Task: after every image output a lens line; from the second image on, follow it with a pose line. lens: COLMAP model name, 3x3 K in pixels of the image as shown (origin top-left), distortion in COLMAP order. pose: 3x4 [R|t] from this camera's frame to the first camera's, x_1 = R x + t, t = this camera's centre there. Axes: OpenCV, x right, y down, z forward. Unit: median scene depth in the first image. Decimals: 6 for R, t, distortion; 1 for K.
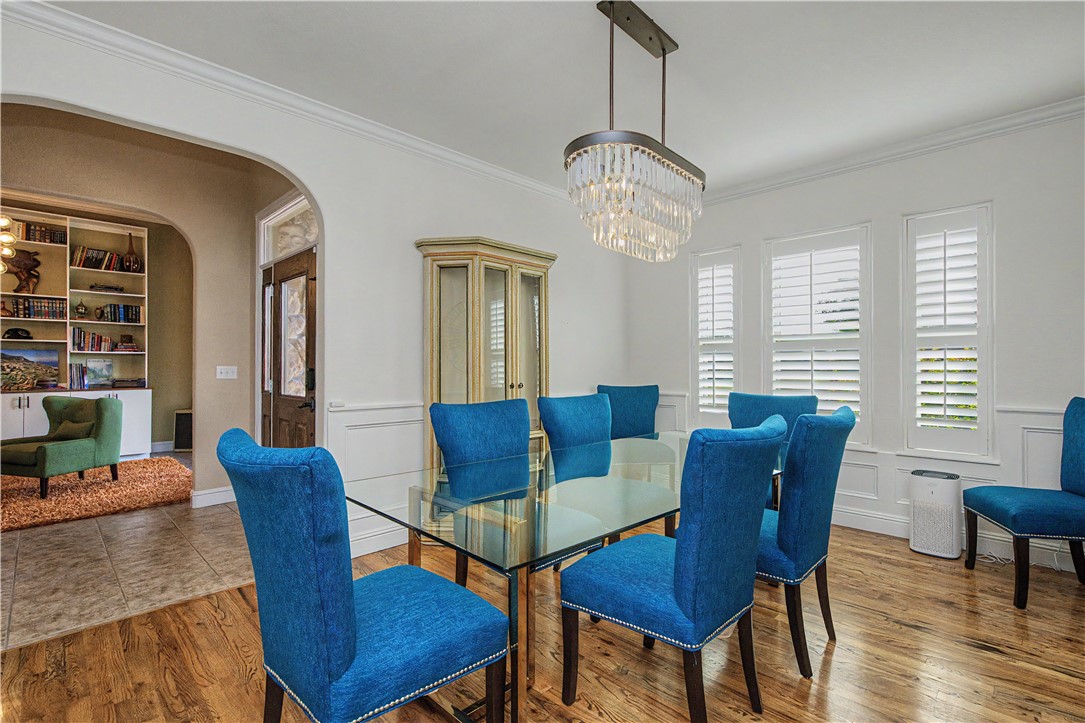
lens RADIAL K [[493.3, 0, 551.2], [0, 493.3, 362.7], [0, 0, 1]] dist [-0.005253, 0.001410]
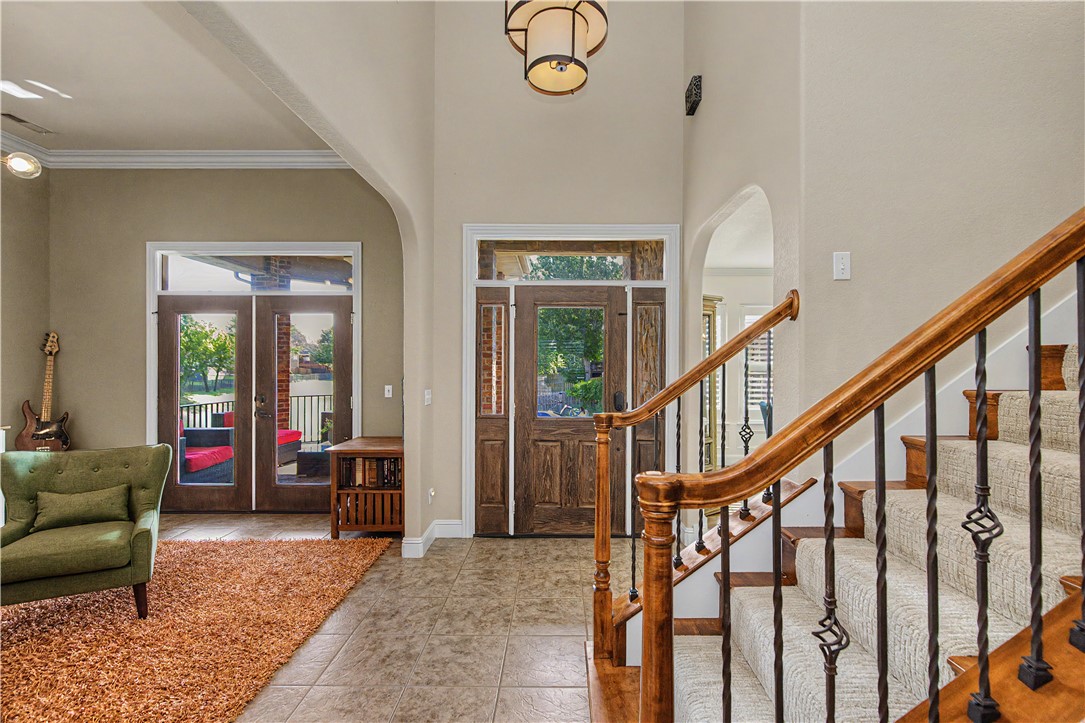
lens RADIAL K [[493.3, 0, 557.6], [0, 493.3, 365.8], [0, 0, 1]] dist [-0.005253, 0.001410]
pose [[0.718964, 0.004146, 0.695035, -0.779838], [-0.008653, 0.999958, 0.002985, -0.029455], [-0.694993, -0.008160, 0.718970, 0.146092]]
